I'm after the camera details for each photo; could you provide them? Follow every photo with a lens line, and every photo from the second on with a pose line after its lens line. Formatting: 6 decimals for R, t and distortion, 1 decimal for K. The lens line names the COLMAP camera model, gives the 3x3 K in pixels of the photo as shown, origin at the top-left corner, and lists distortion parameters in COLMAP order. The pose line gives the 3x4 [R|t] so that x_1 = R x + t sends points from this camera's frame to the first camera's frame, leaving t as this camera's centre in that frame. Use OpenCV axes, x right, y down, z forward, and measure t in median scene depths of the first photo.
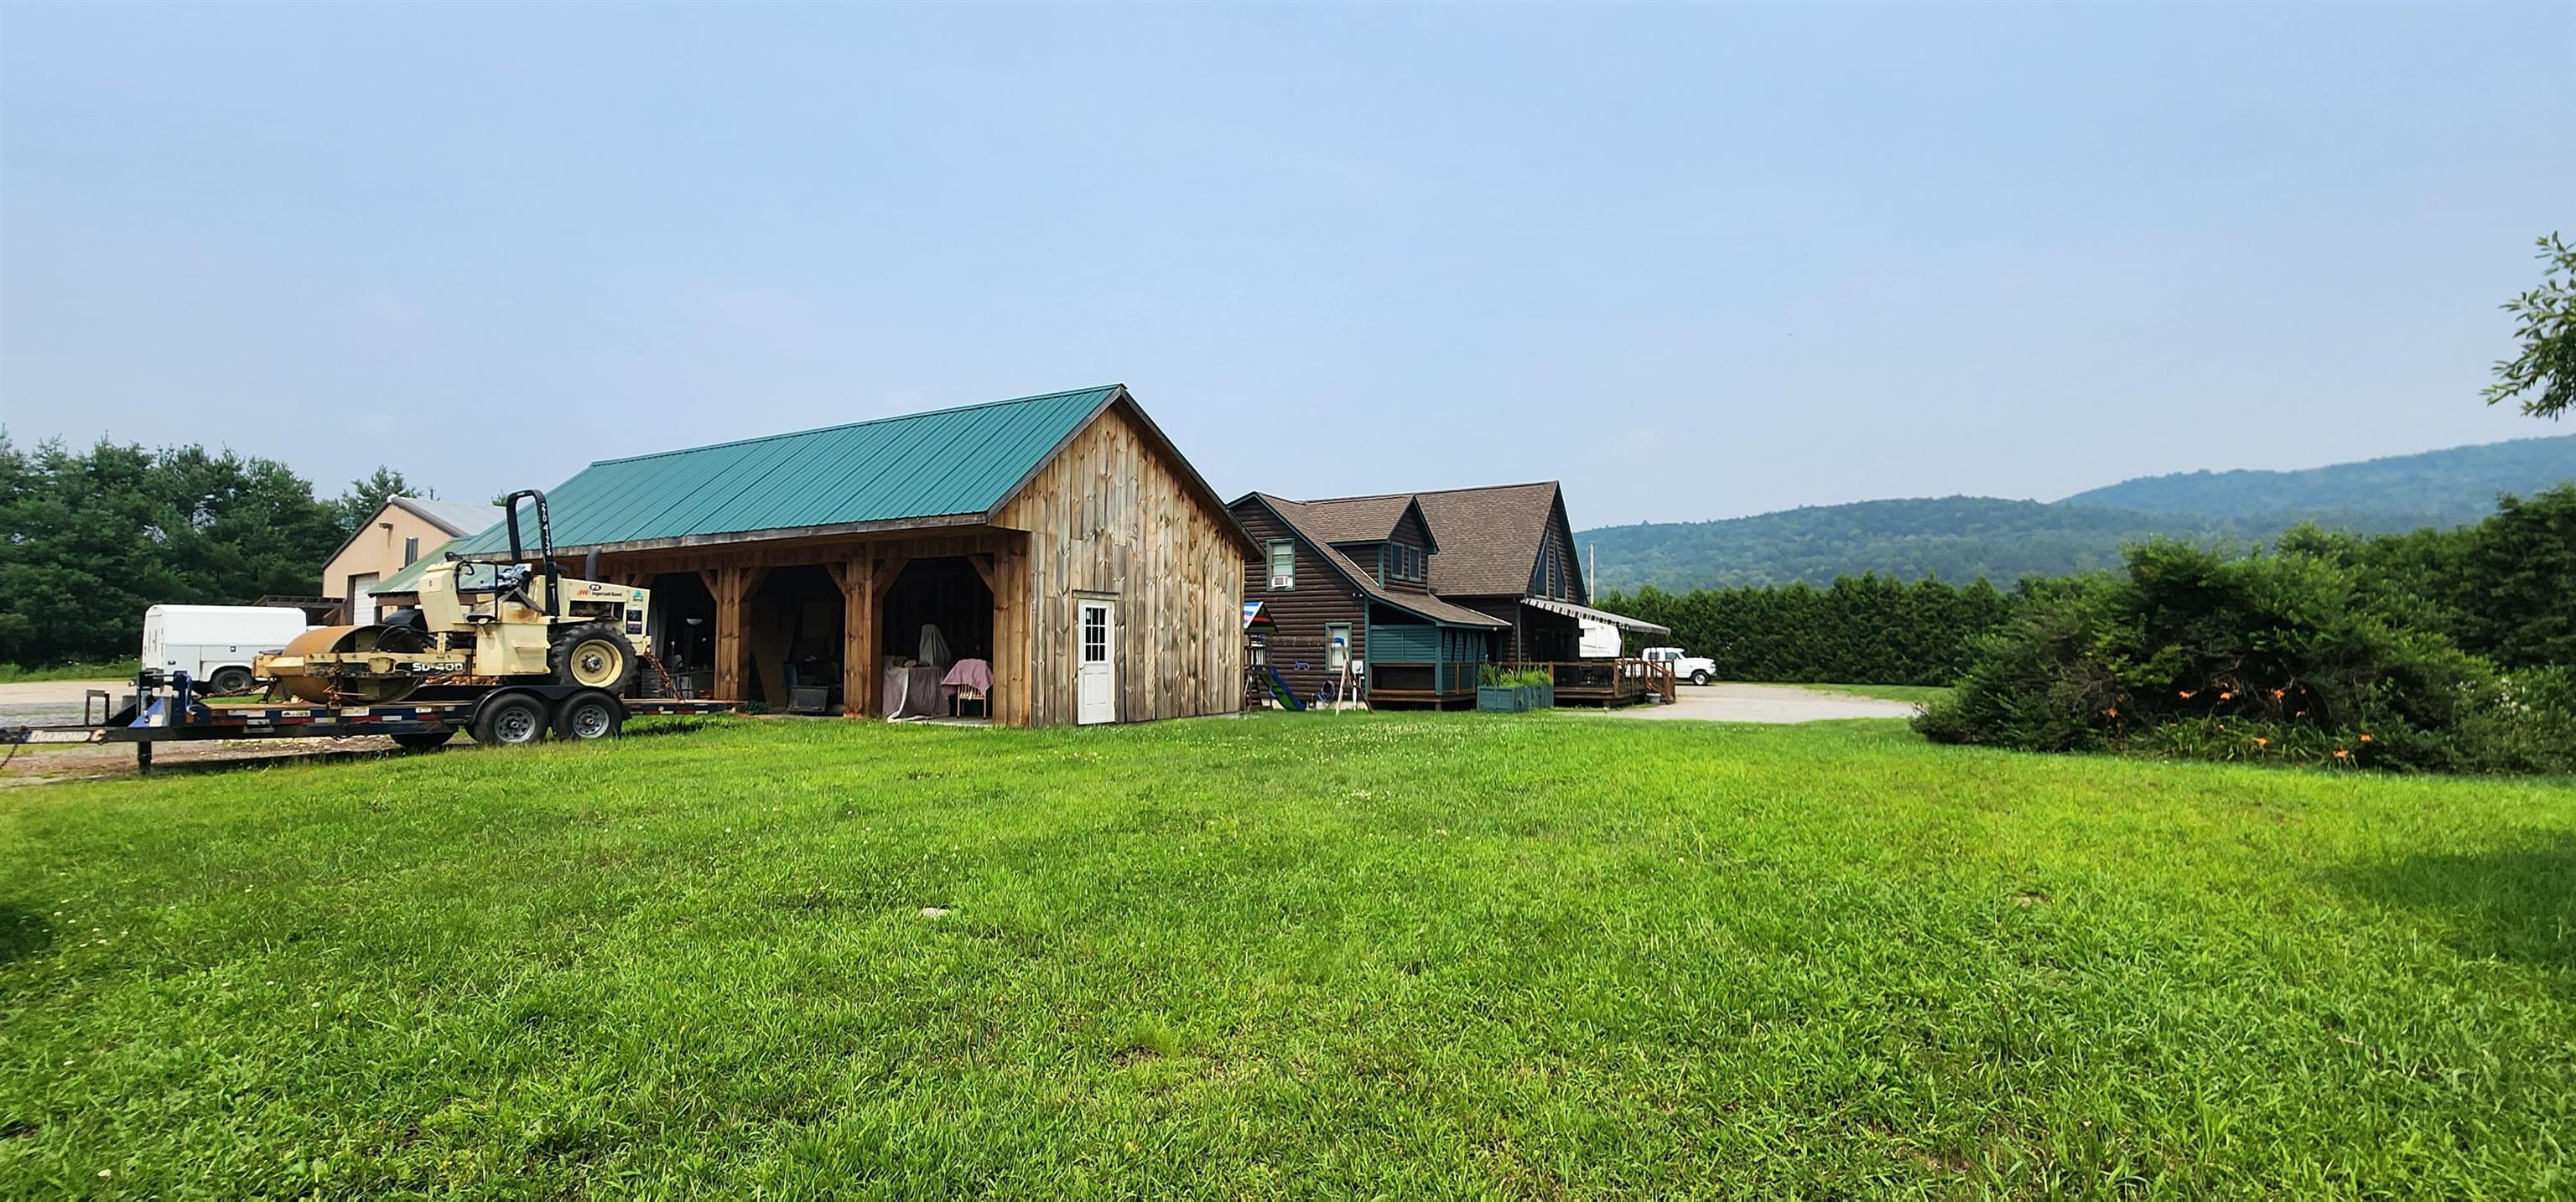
lens RADIAL K [[1067.1, 0, 1288.0], [0, 1067.1, 601.0], [0, 0, 1]] dist [0.002040, -0.002636]
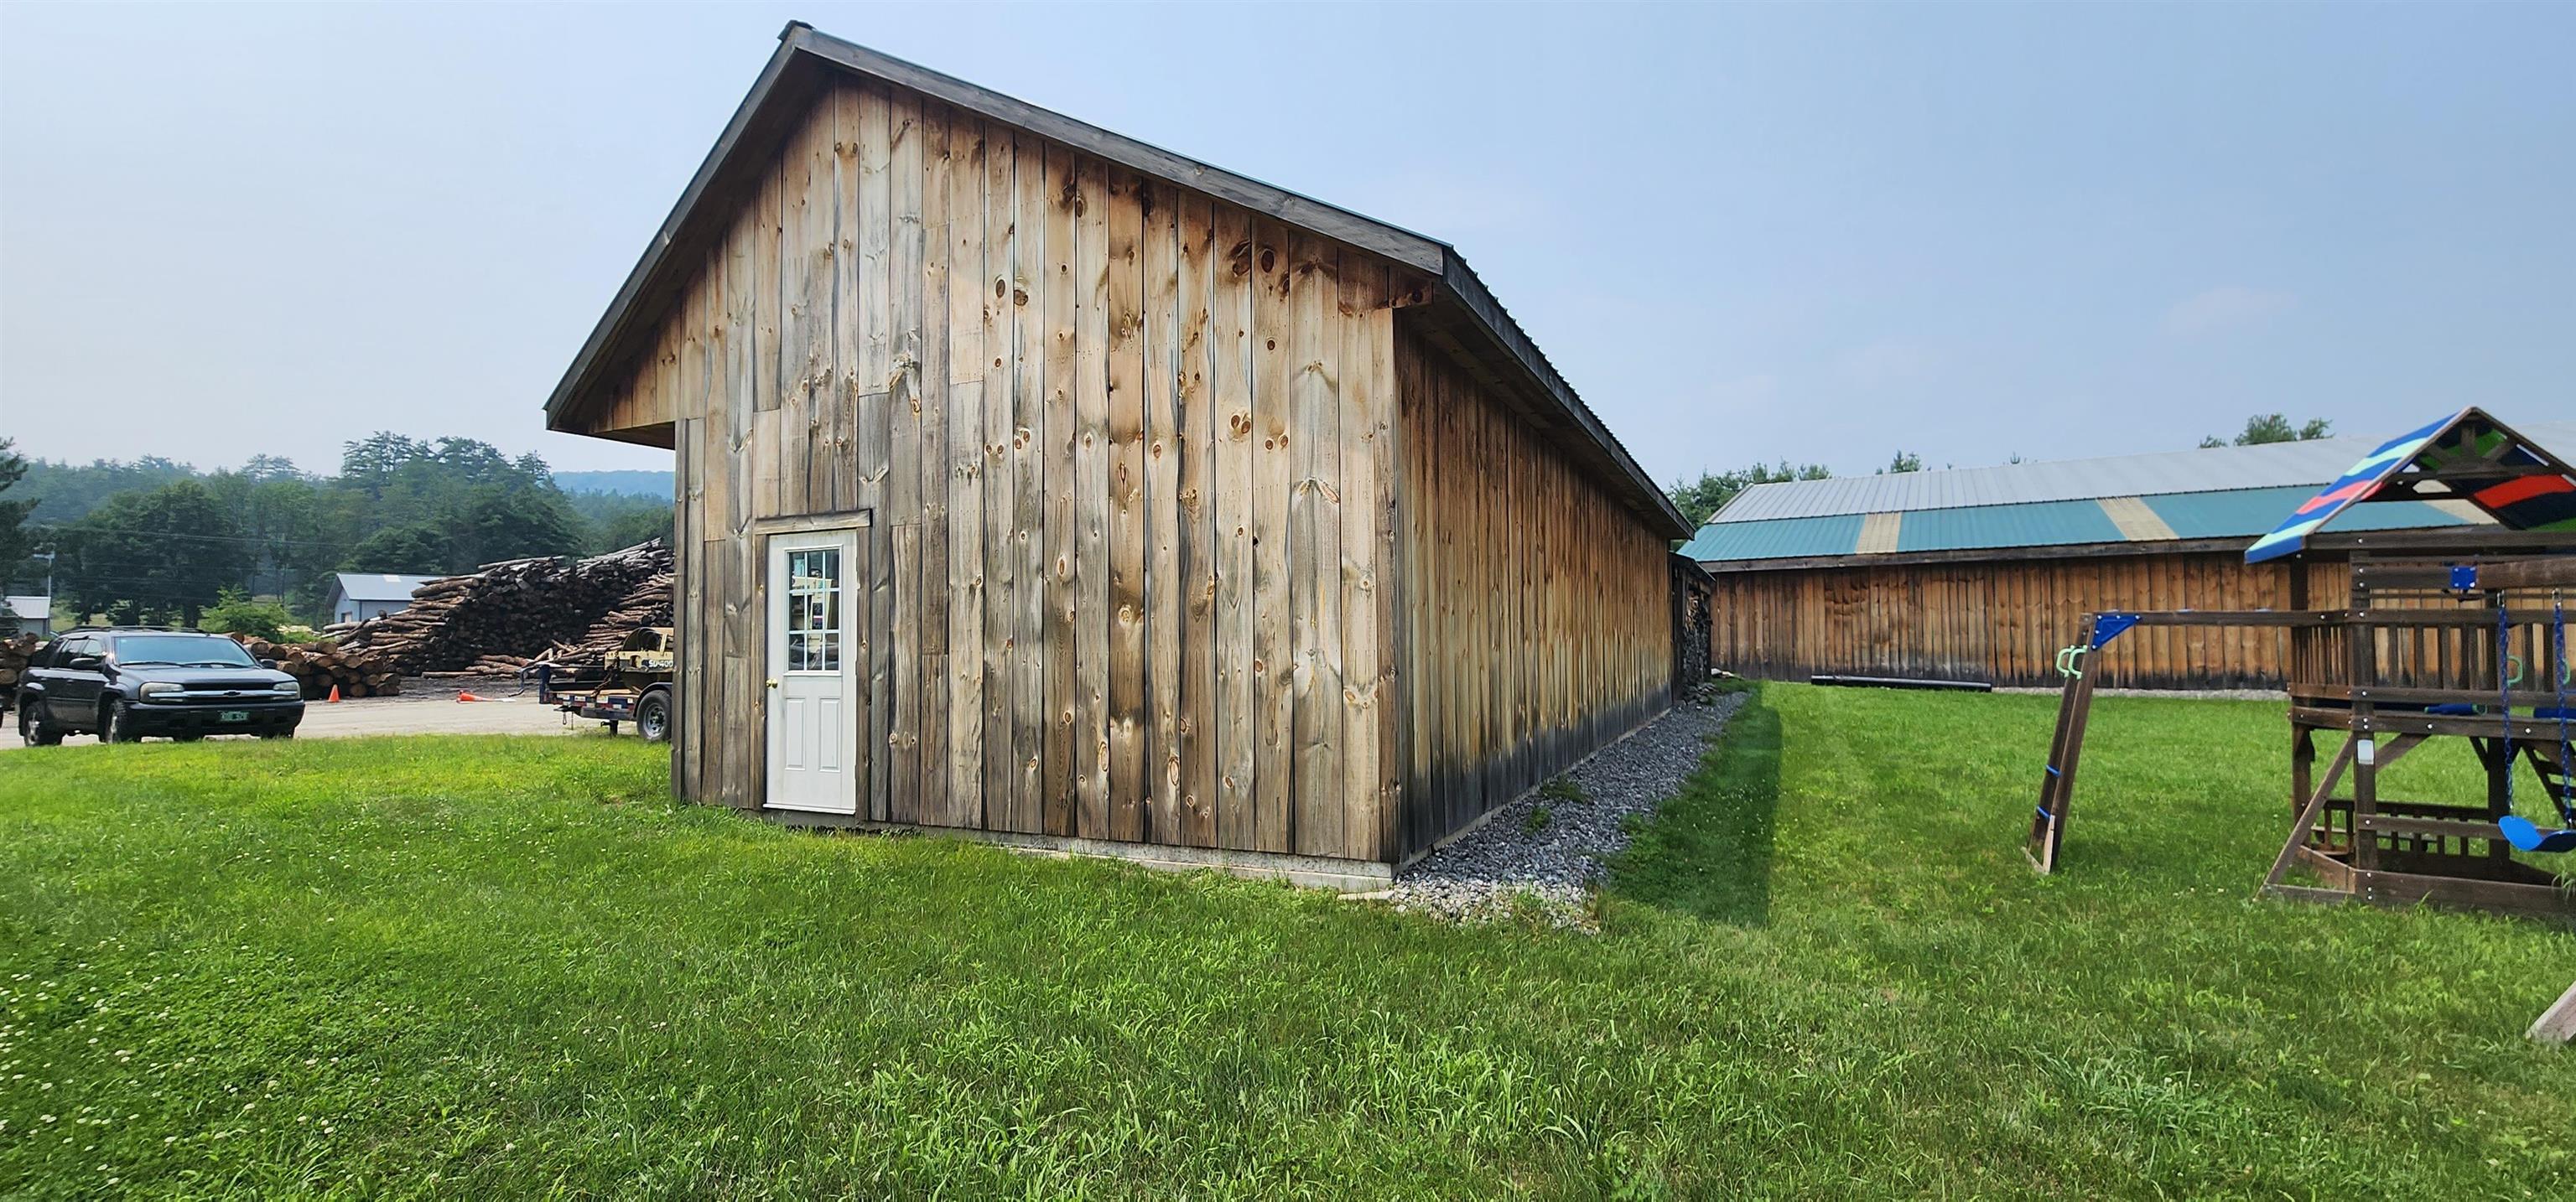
lens RADIAL K [[1067.1, 0, 1288.0], [0, 1067.1, 601.0], [0, 0, 1]] dist [0.002040, -0.002636]
pose [[0.105438, -0.040729, -0.993591, 0.269405], [0.059802, 0.997612, -0.034548, 0.052400], [0.992626, -0.055776, 0.107622, 1.102776]]
